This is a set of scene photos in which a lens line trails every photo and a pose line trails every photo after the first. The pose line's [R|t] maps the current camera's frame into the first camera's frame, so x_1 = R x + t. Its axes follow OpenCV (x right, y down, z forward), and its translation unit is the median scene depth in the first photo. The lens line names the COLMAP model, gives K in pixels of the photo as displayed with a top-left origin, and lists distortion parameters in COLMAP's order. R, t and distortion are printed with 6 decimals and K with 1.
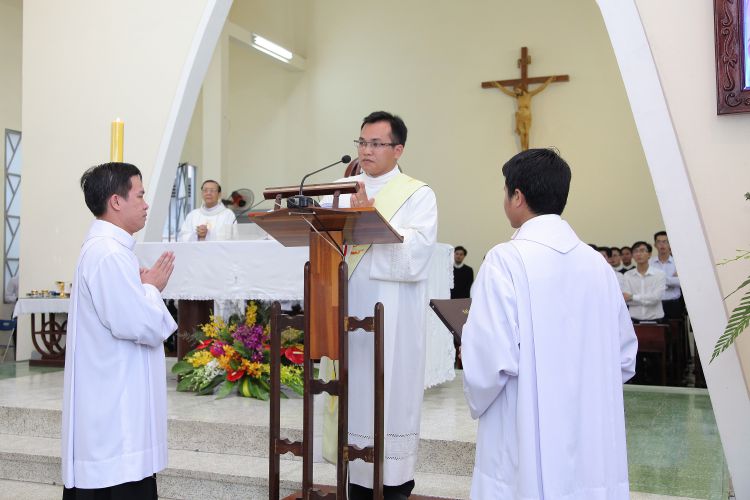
lens RADIAL K [[834.3, 0, 347.3], [0, 834.3, 241.4], [0, 0, 1]] dist [0.012845, 0.000000]
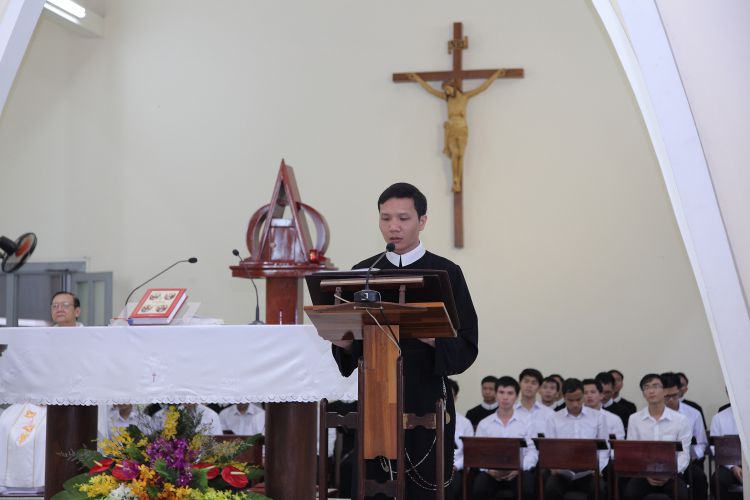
lens RADIAL K [[1500.1, 0, 378.0], [0, 1500.1, 266.4], [0, 0, 1]] dist [0.314278, 0.000000]
pose [[0.981195, 0.014369, 0.192484, -0.196699], [-0.008708, 0.999505, -0.030225, -0.014619], [-0.192823, 0.027980, 0.980835, -0.378207]]
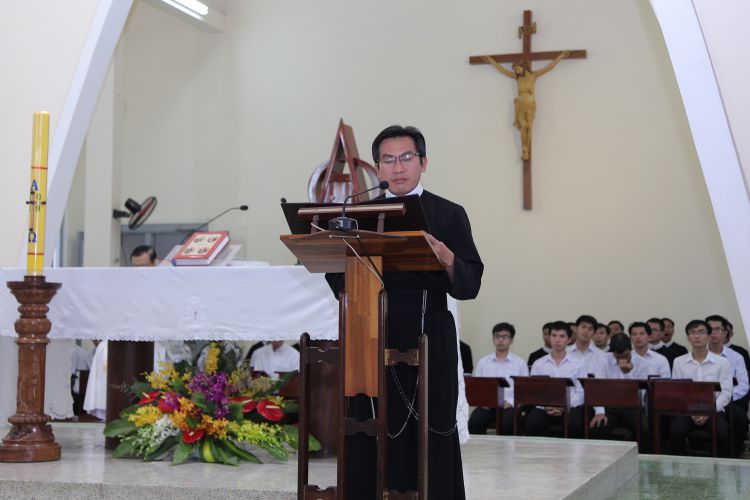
lens RADIAL K [[1226.3, 0, 368.7], [0, 1226.3, 243.2], [0, 0, 1]] dist [0.154259, 0.000000]
pose [[0.995204, 0.014049, 0.096809, -0.081767], [-0.011785, 0.999644, -0.023918, 0.003223], [-0.097111, 0.022662, 0.995016, -0.184607]]
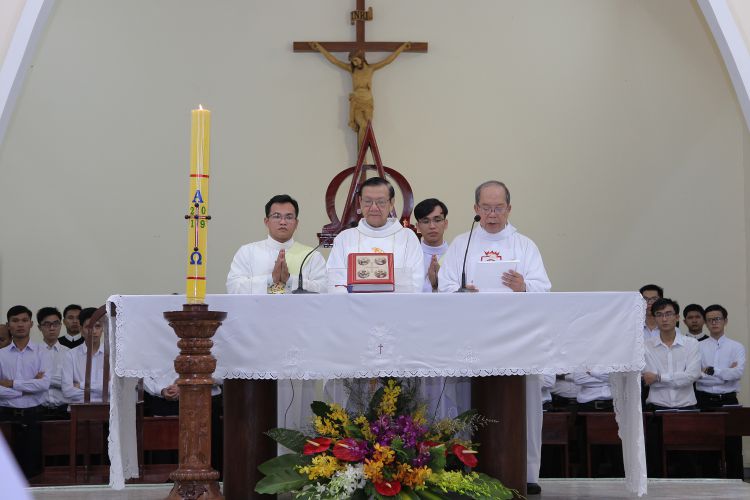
lens RADIAL K [[1497.0, 0, 379.6], [0, 1497.0, 247.9], [0, 0, 1]] dist [0.212983, 0.000000]
pose [[0.913055, 0.021612, 0.407264, -0.634373], [-0.008348, 0.999376, -0.034319, 0.004692], [-0.407752, 0.027935, 0.912665, -0.136437]]
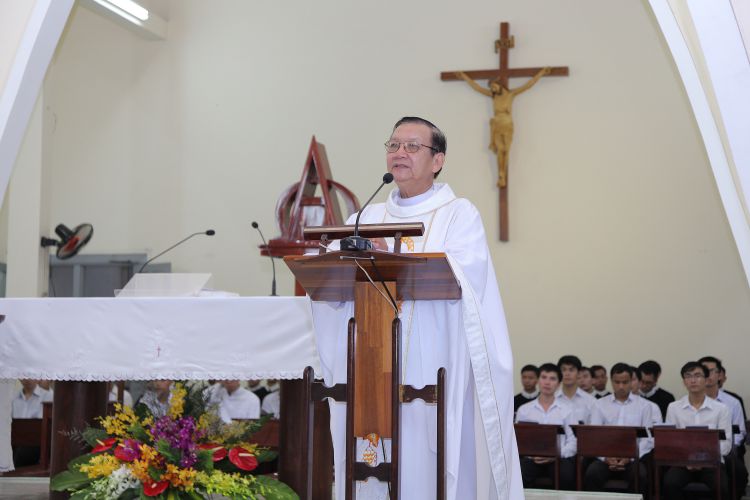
lens RADIAL K [[1355.1, 0, 392.3], [0, 1355.1, 266.9], [0, 0, 1]] dist [0.230390, 0.000000]
pose [[0.987566, 0.021362, 0.155749, -0.117869], [-0.016101, 0.999259, -0.034964, 0.011064], [-0.156380, 0.032022, 0.987178, -0.174491]]
